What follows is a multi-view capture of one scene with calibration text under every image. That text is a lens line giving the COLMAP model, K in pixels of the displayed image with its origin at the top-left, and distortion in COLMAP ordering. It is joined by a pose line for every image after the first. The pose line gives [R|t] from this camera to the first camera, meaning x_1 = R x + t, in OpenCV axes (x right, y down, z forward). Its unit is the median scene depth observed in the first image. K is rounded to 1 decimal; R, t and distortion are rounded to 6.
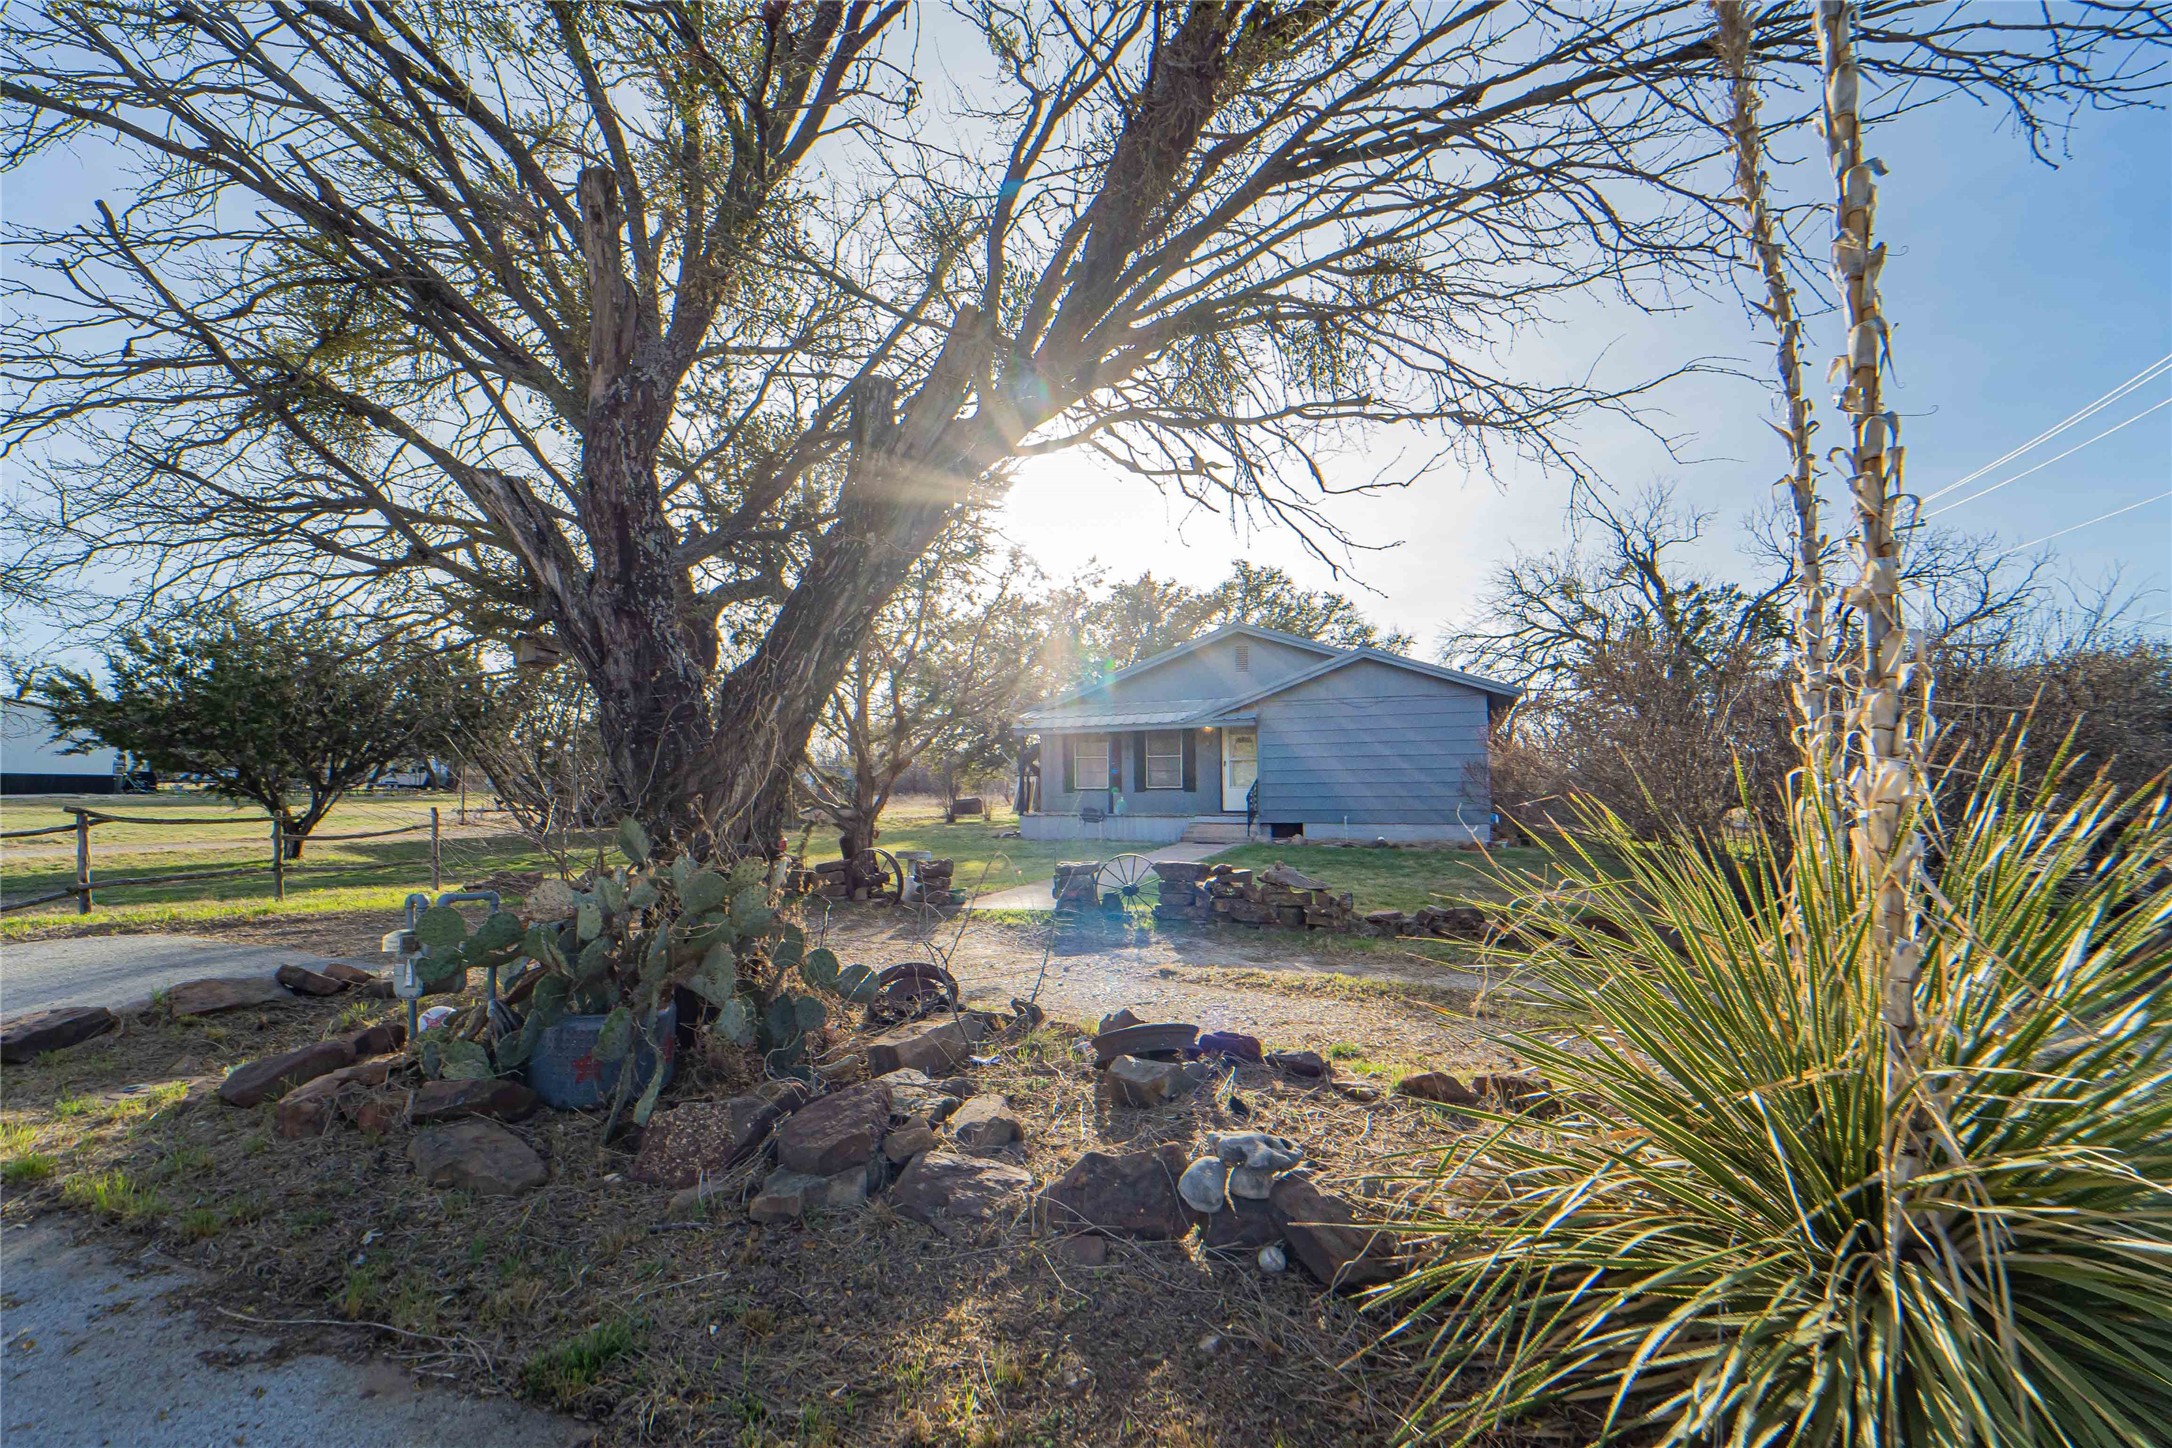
lens RADIAL K [[893.8, 0, 1097.0], [0, 893.8, 751.0], [0, 0, 1]] dist [-0.001409, -0.000019]
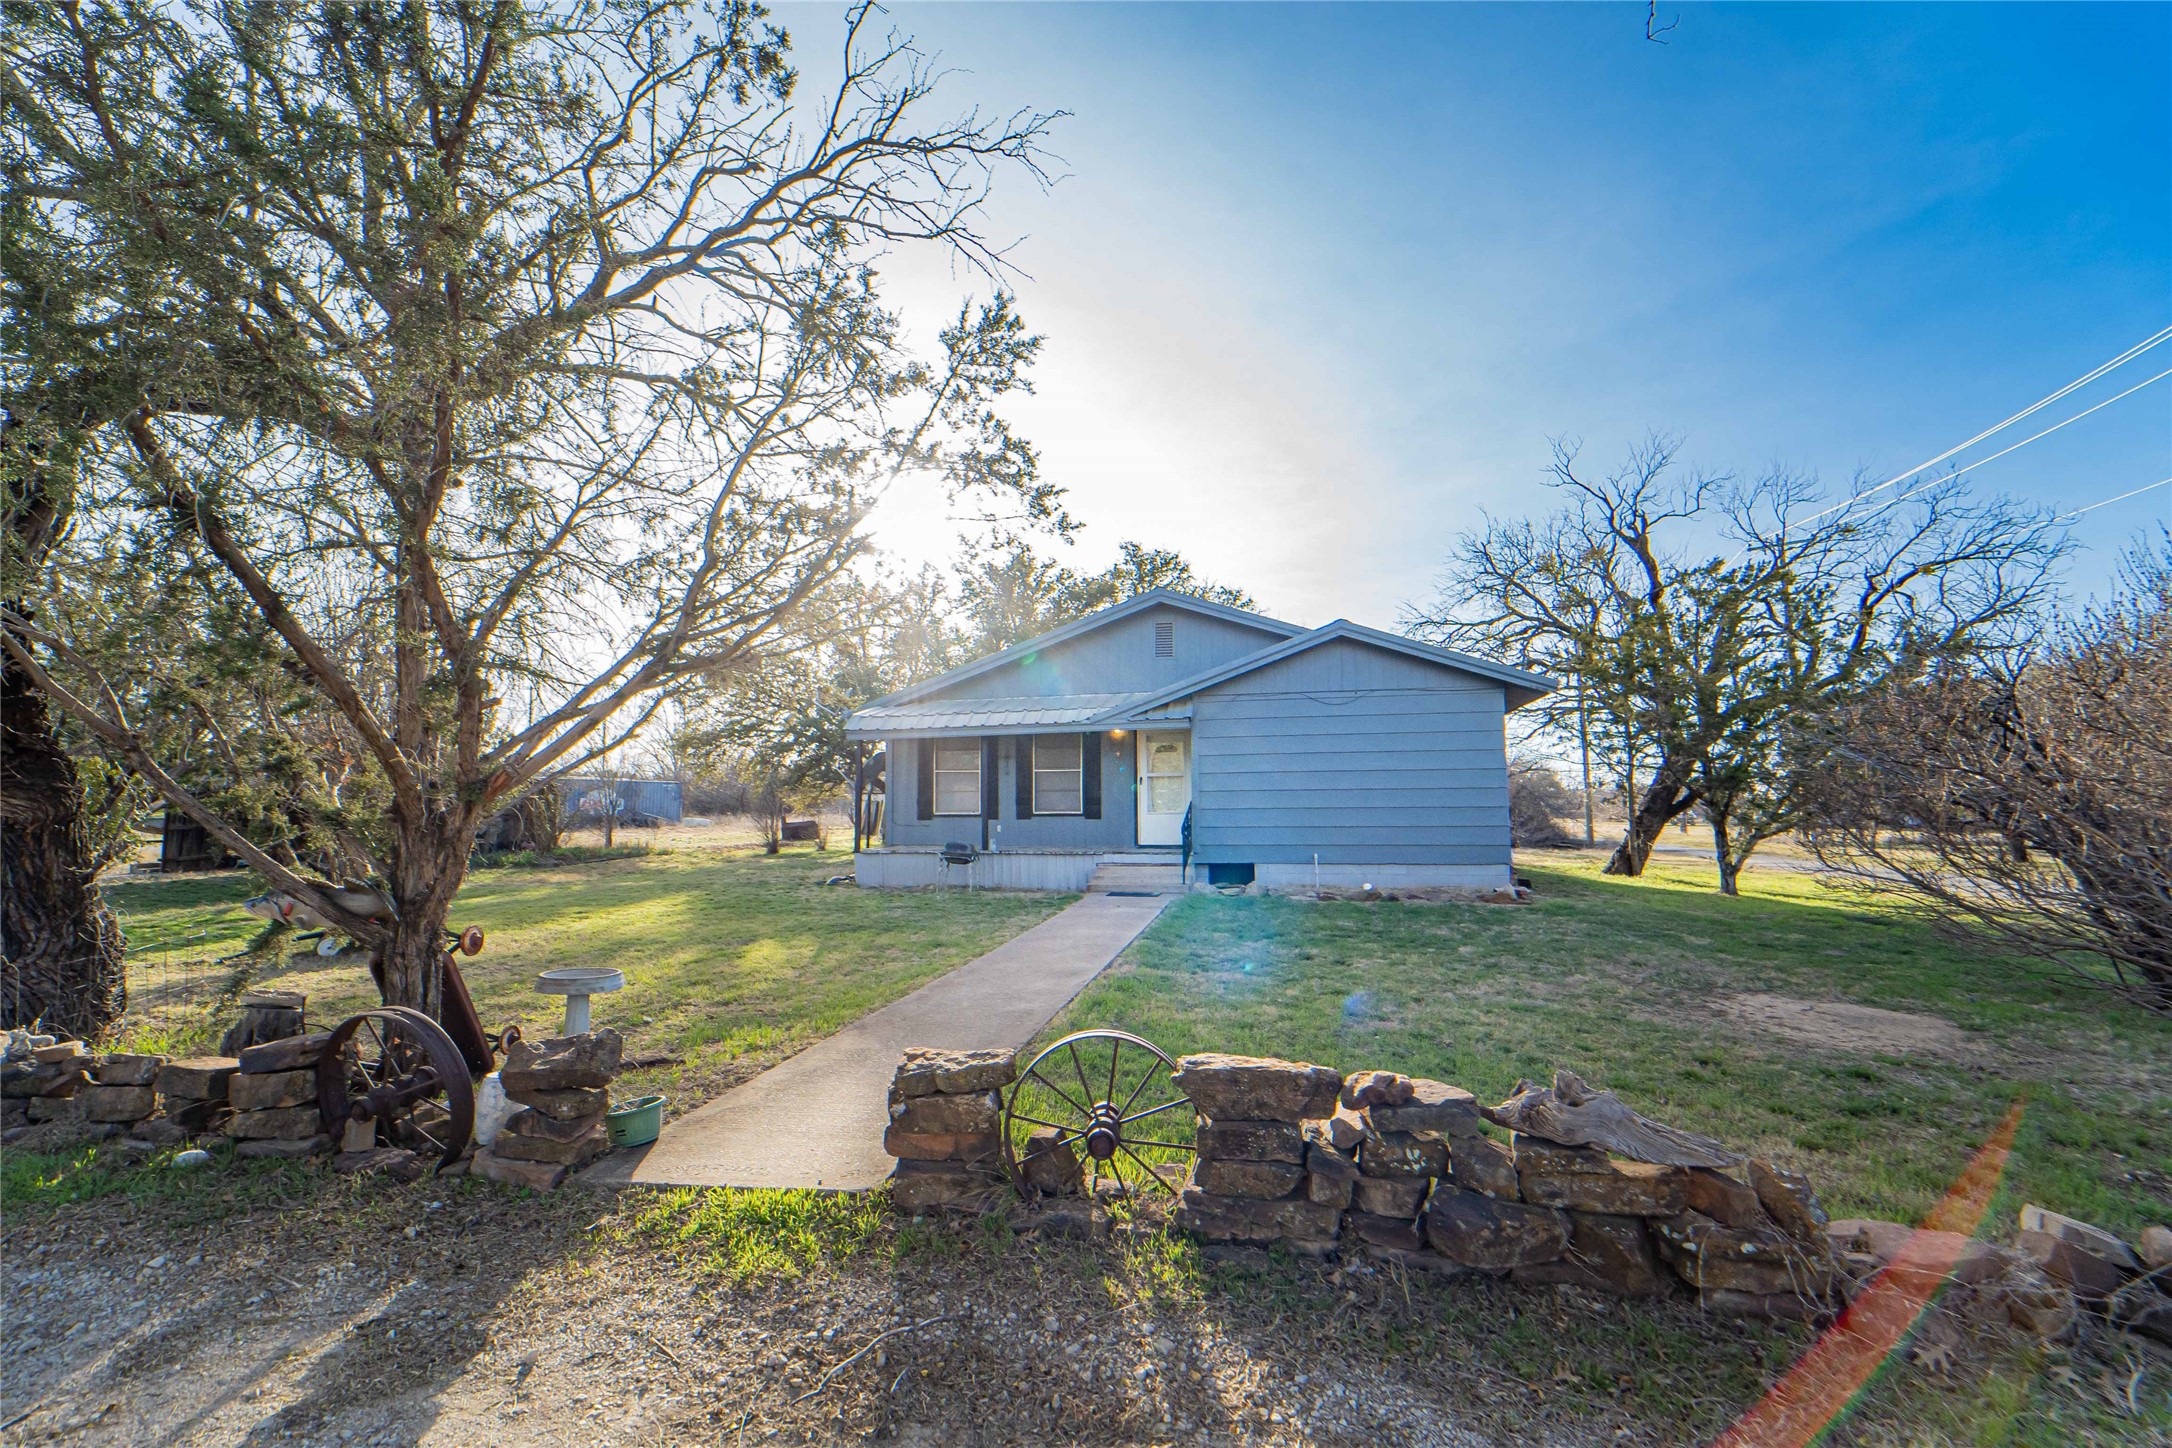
lens RADIAL K [[893.8, 0, 1097.0], [0, 893.8, 751.0], [0, 0, 1]] dist [-0.001409, -0.000019]
pose [[0.987108, 0.008526, 0.159826, -0.010385], [-0.005664, 0.999816, -0.018352, 0.003268], [-0.159953, 0.017210, 0.986975, 0.270679]]
